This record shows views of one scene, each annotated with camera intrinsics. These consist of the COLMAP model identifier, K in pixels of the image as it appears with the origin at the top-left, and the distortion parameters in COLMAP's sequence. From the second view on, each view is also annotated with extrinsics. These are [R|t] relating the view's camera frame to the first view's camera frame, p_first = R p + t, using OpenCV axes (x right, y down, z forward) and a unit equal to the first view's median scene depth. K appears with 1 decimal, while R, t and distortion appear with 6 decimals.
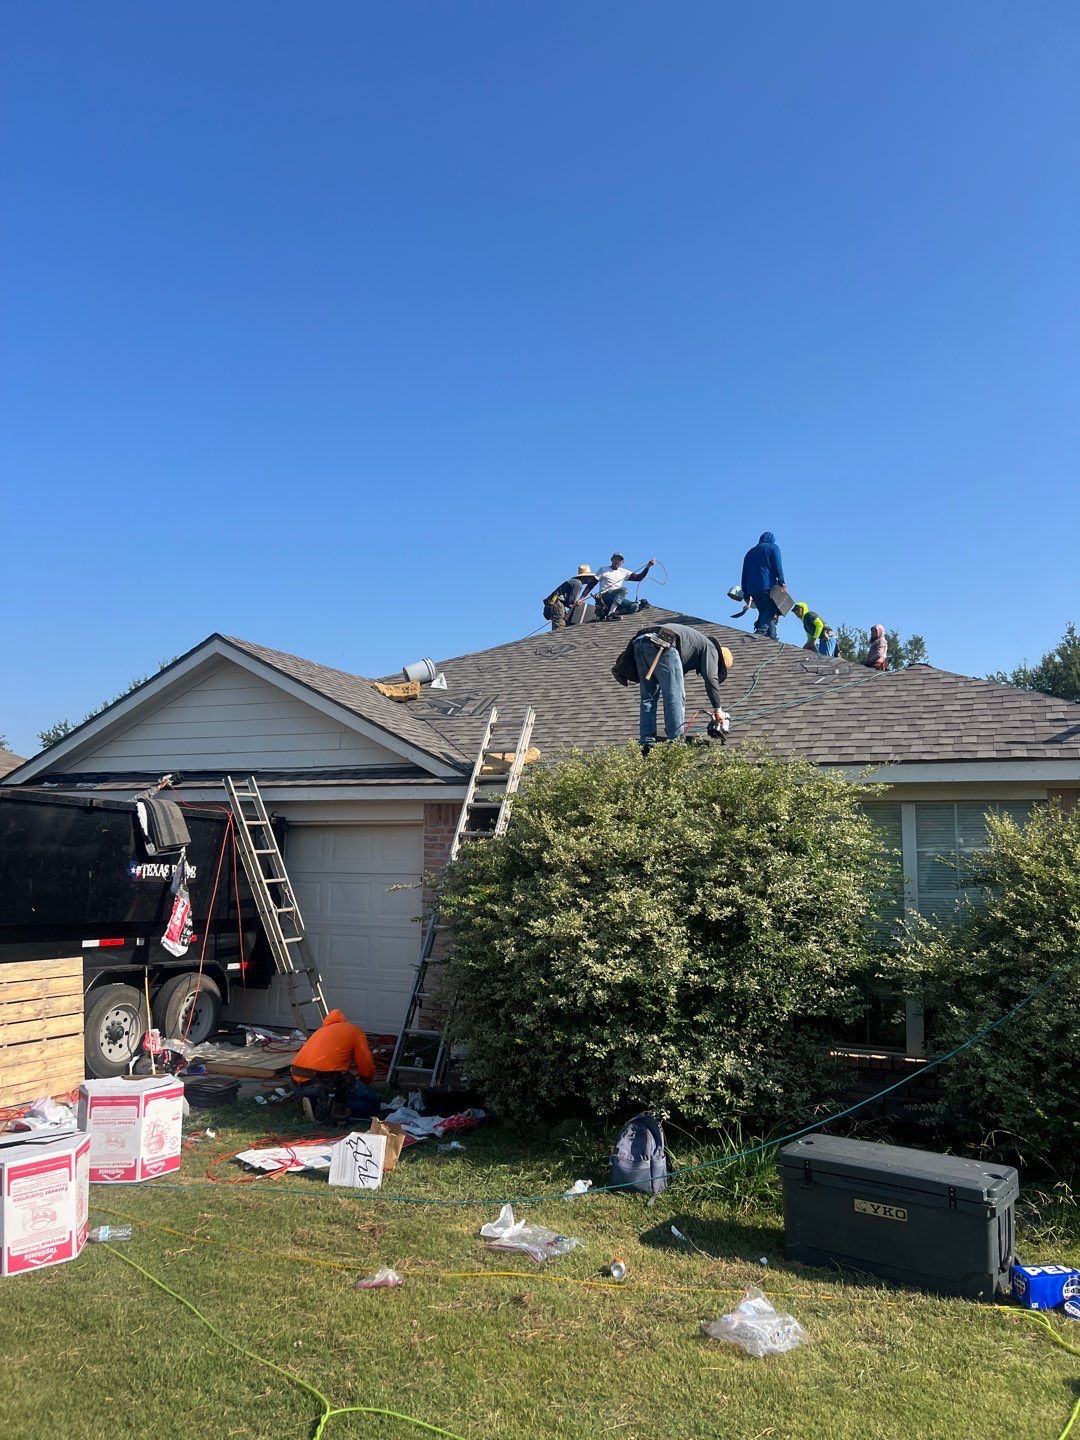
lens RADIAL K [[1066.3, 0, 540.0], [0, 1066.3, 720.0], [0, 0, 1]] dist [0.085079, -0.092307]
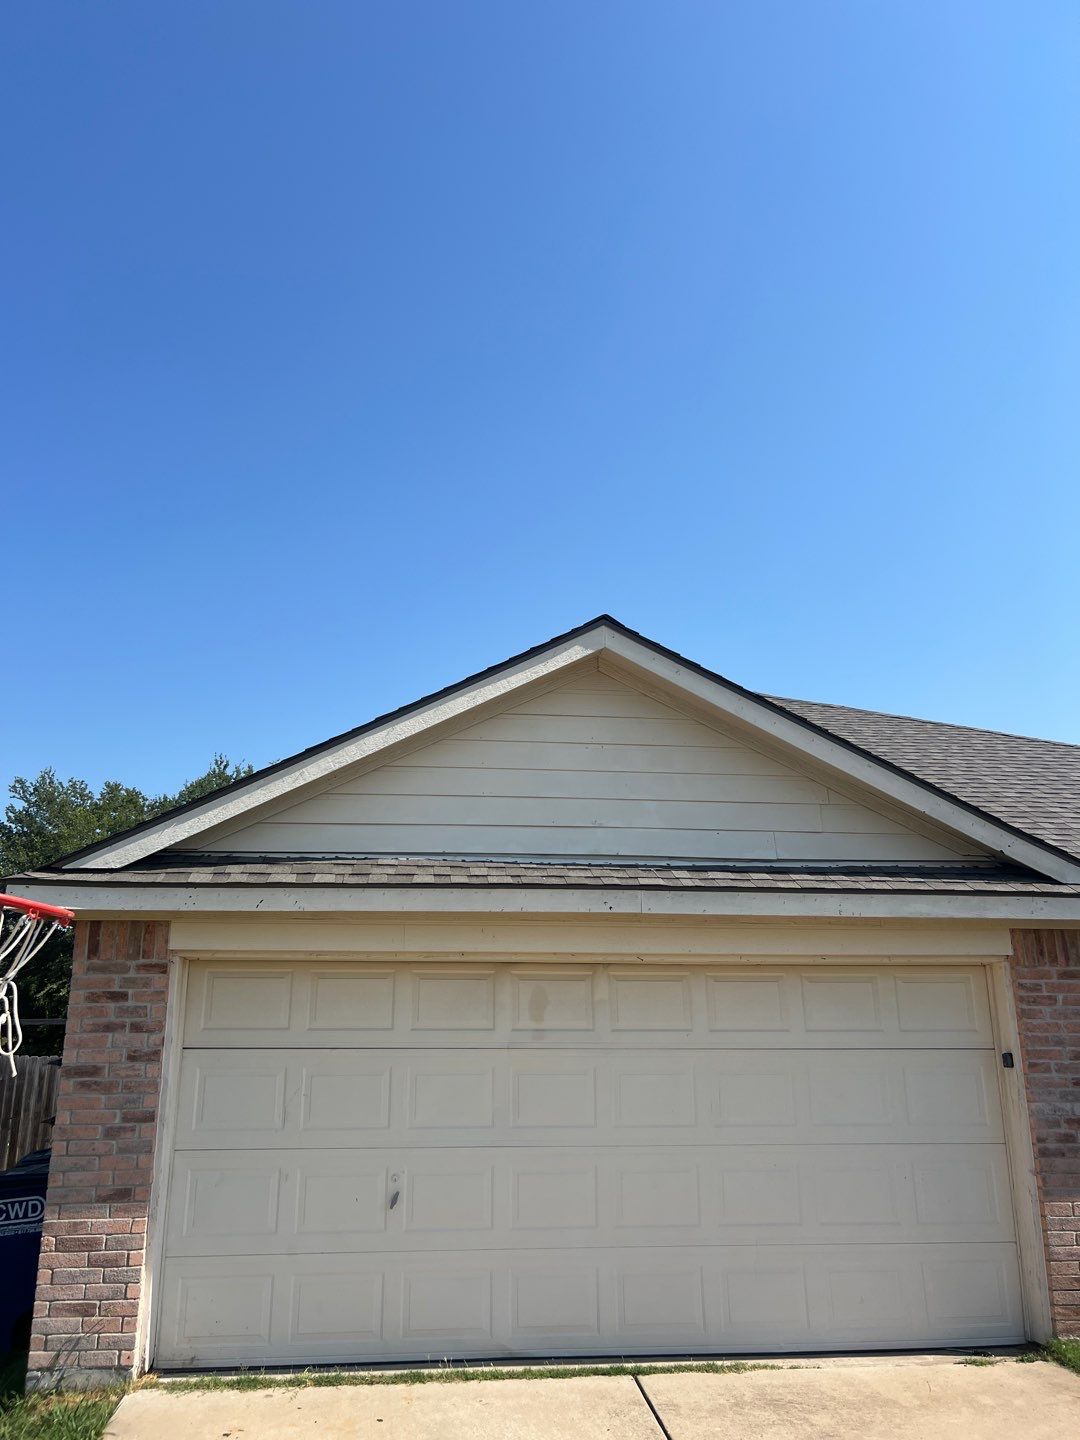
lens RADIAL K [[1066.5, 0, 540.0], [0, 1066.5, 720.0], [0, 0, 1]] dist [0.055411, -0.036658]
pose [[0.871279, 0.117636, 0.476482, -0.951733], [-0.050223, 0.987124, -0.151869, 0.098877], [-0.488212, 0.108390, 0.865968, 0.854177]]
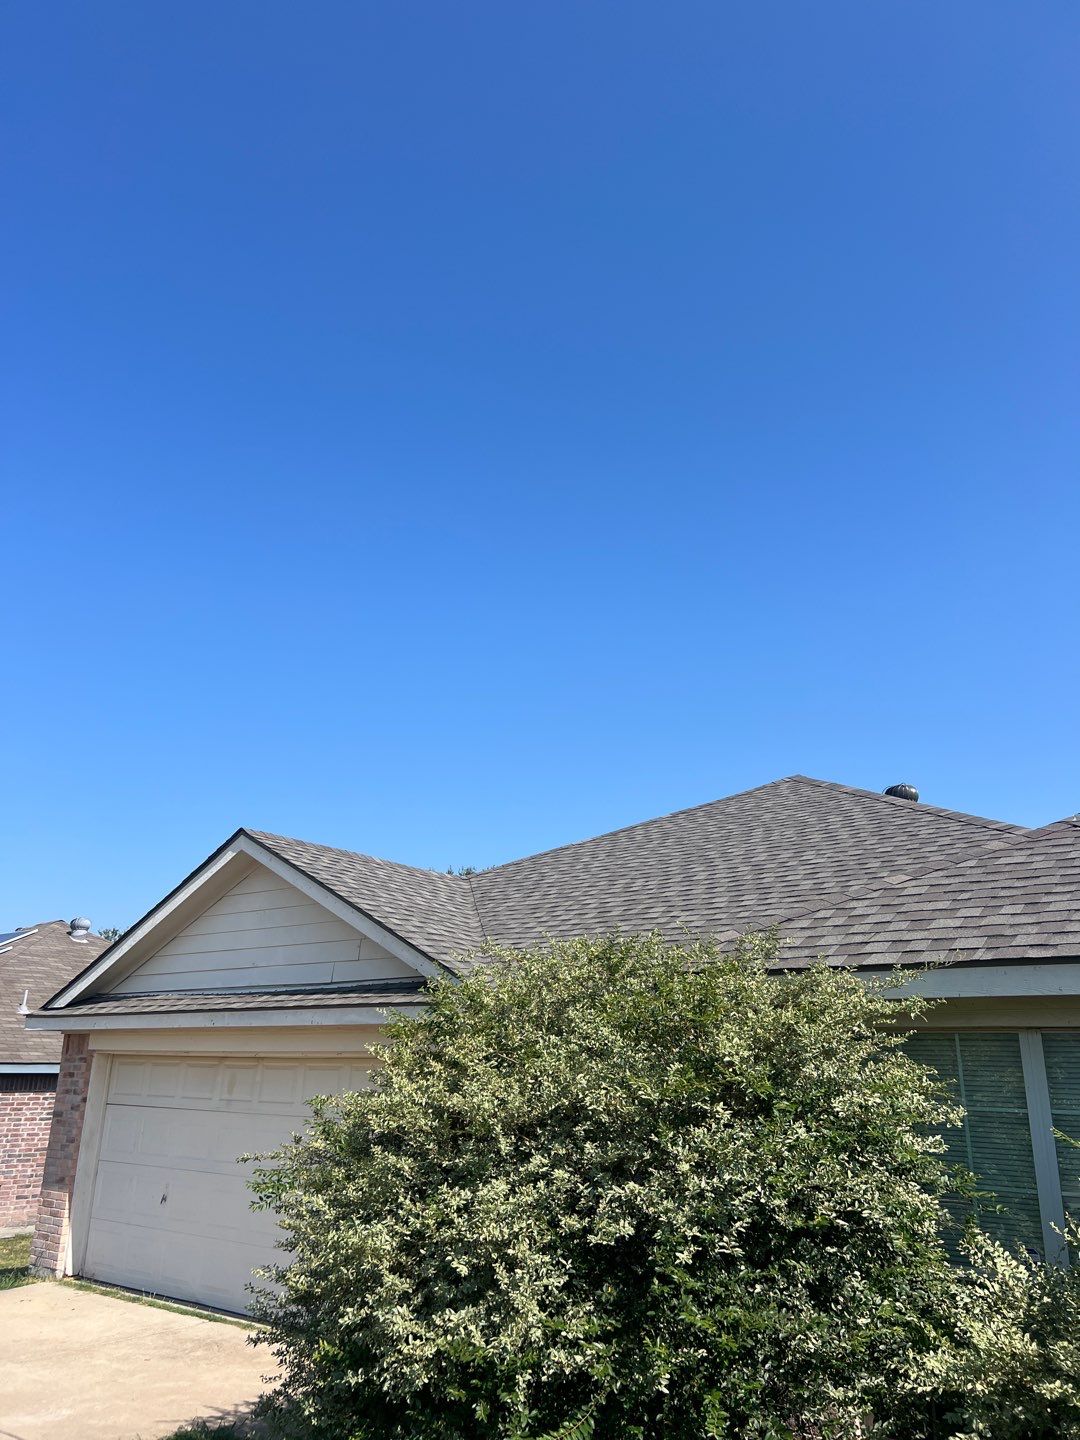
lens RADIAL K [[1066.5, 0, 540.0], [0, 1066.5, 720.0], [0, 0, 1]] dist [0.055411, -0.036658]
pose [[0.967686, -0.071599, -0.241781, 0.250685], [0.022967, 0.979882, -0.198252, 0.019965], [0.251111, 0.186293, 0.949862, 0.330131]]
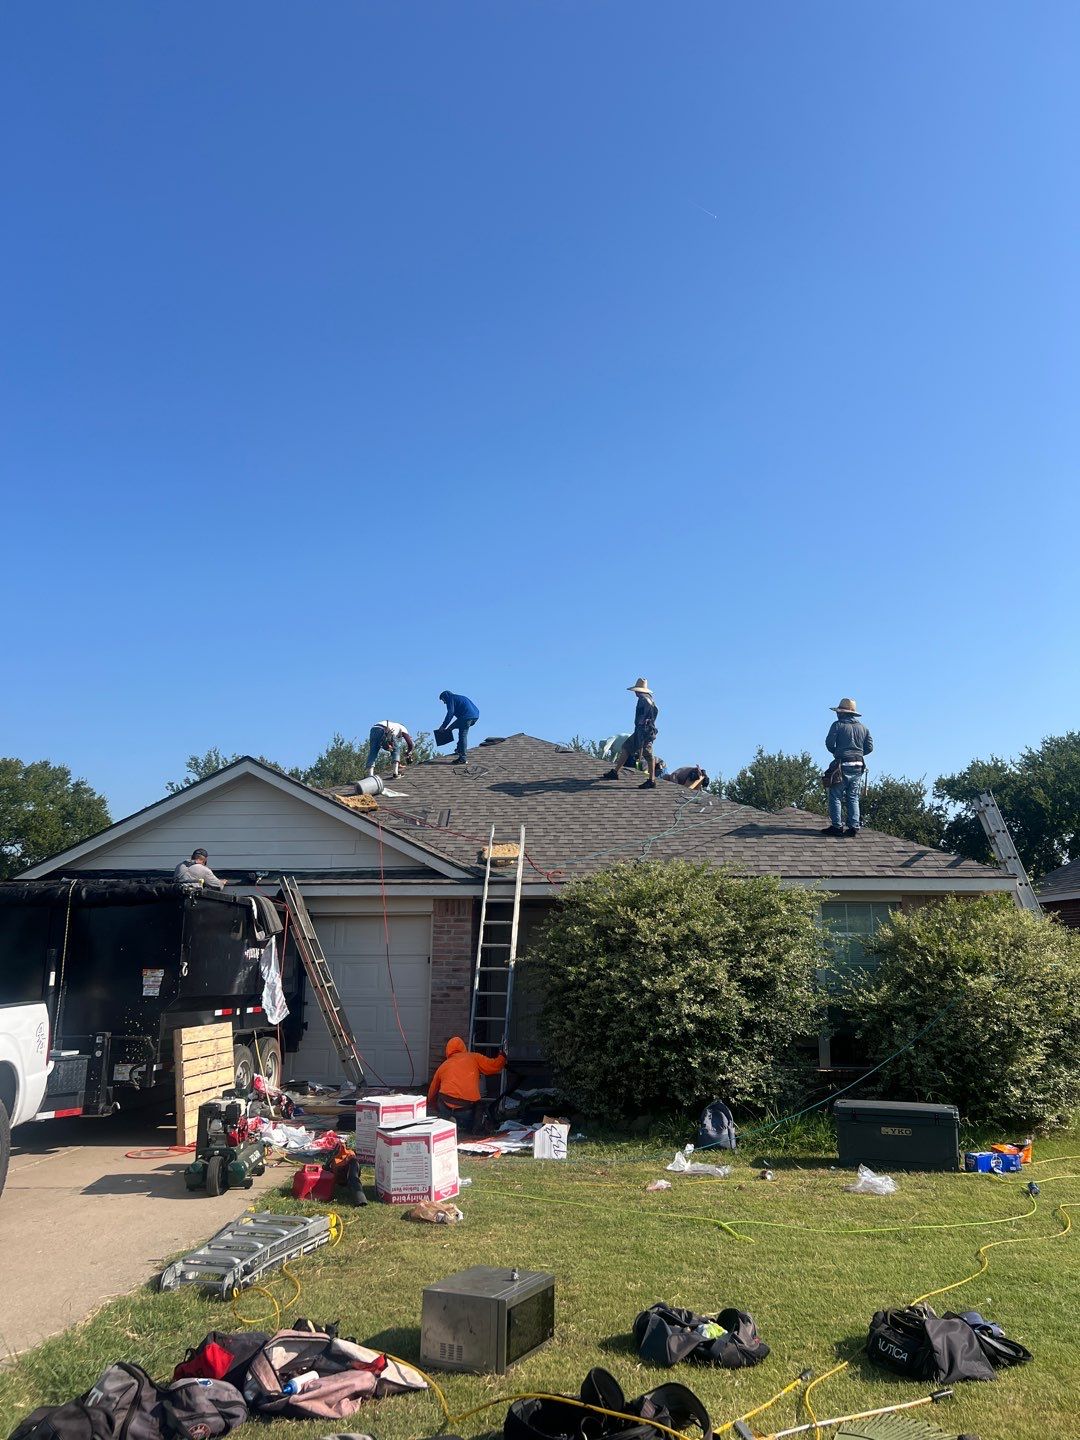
lens RADIAL K [[1066.5, 0, 540.0], [0, 1066.5, 720.0], [0, 0, 1]] dist [0.055411, -0.036658]
pose [[0.951833, 0.054677, 0.301701, -0.563347], [-0.031079, 0.996109, -0.082473, -0.049262], [-0.305037, 0.069124, 0.949829, -0.398919]]
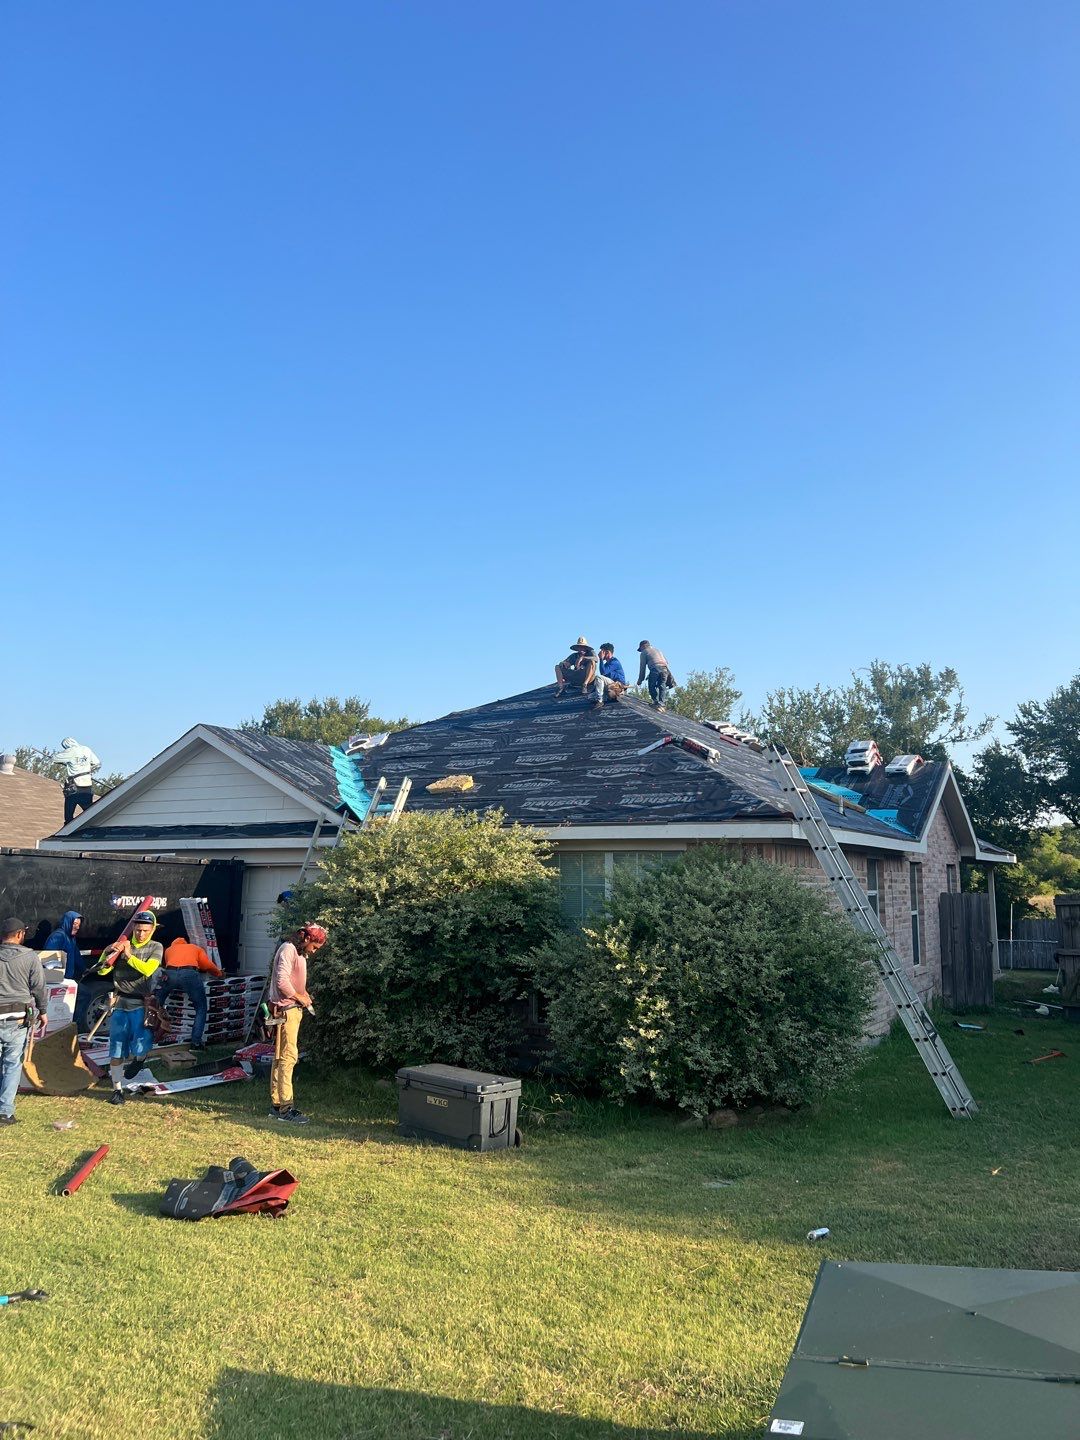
lens RADIAL K [[1066.5, 0, 540.0], [0, 1066.5, 720.0], [0, 0, 1]] dist [0.055411, -0.036658]
pose [[0.992655, -0.022885, -0.118798, 0.456420], [0.020403, 0.999548, -0.022063, -0.074047], [0.119250, 0.019477, 0.992673, -0.451176]]
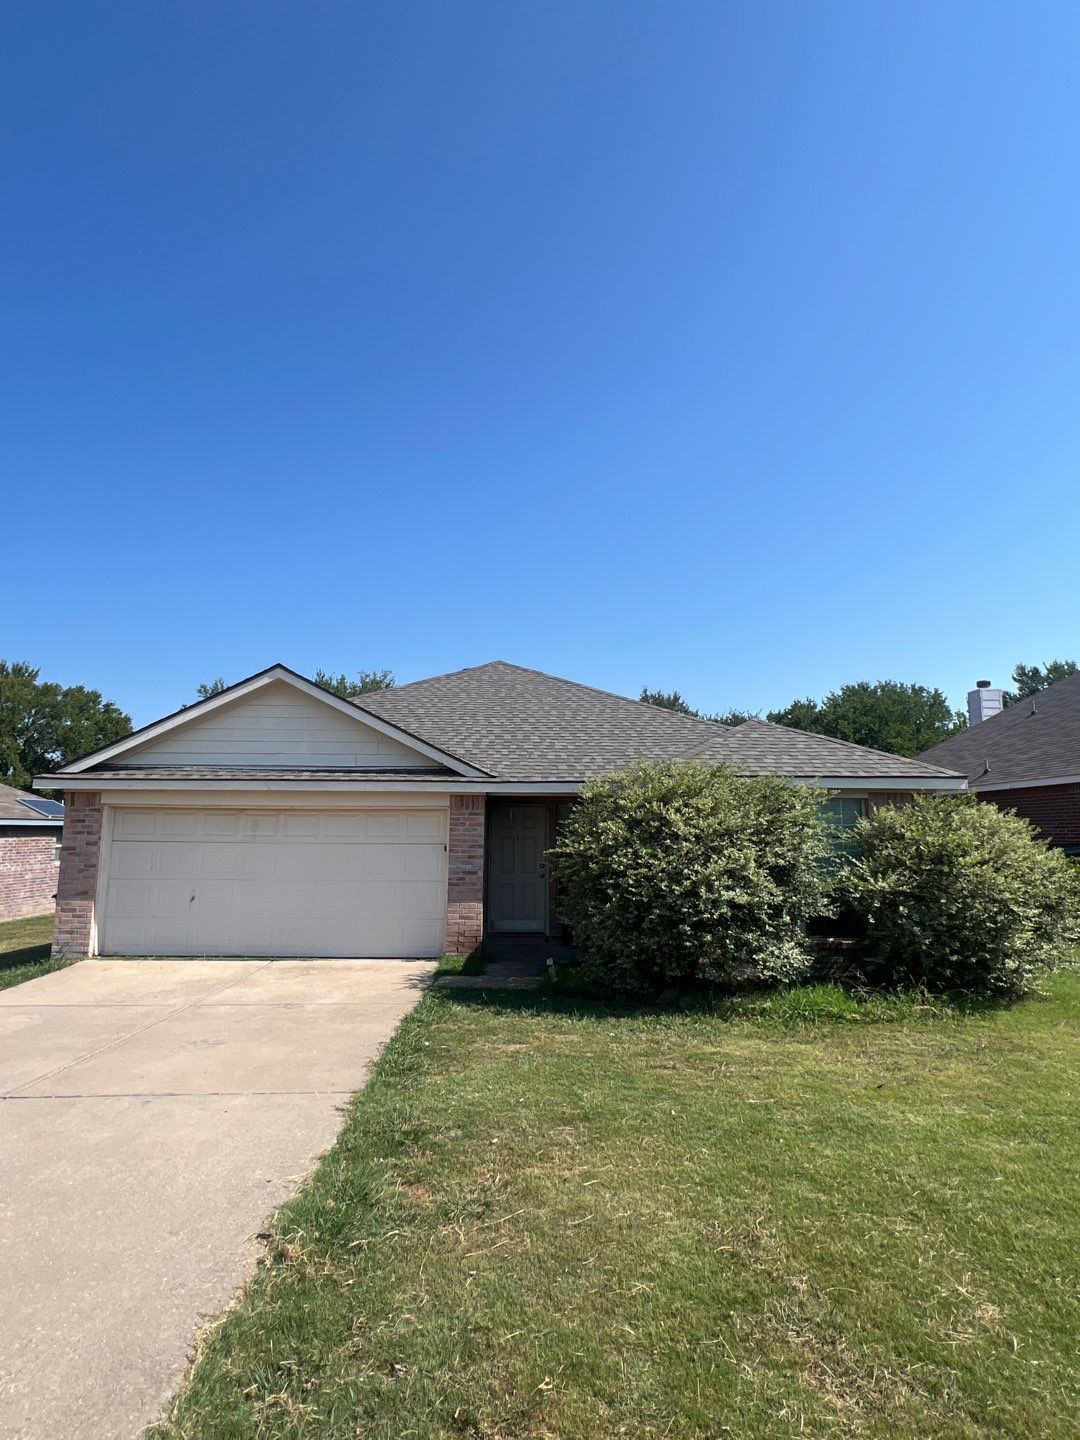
lens RADIAL K [[765.3, 0, 538.9], [0, 765.3, 714.0], [0, 0, 1]] dist [0.004963, 0.000792]
pose [[0.911079, 0.056464, 0.408346, -0.627456], [-0.046809, 0.998338, -0.033606, -0.002396], [-0.409565, 0.011503, 0.912209, 0.004929]]
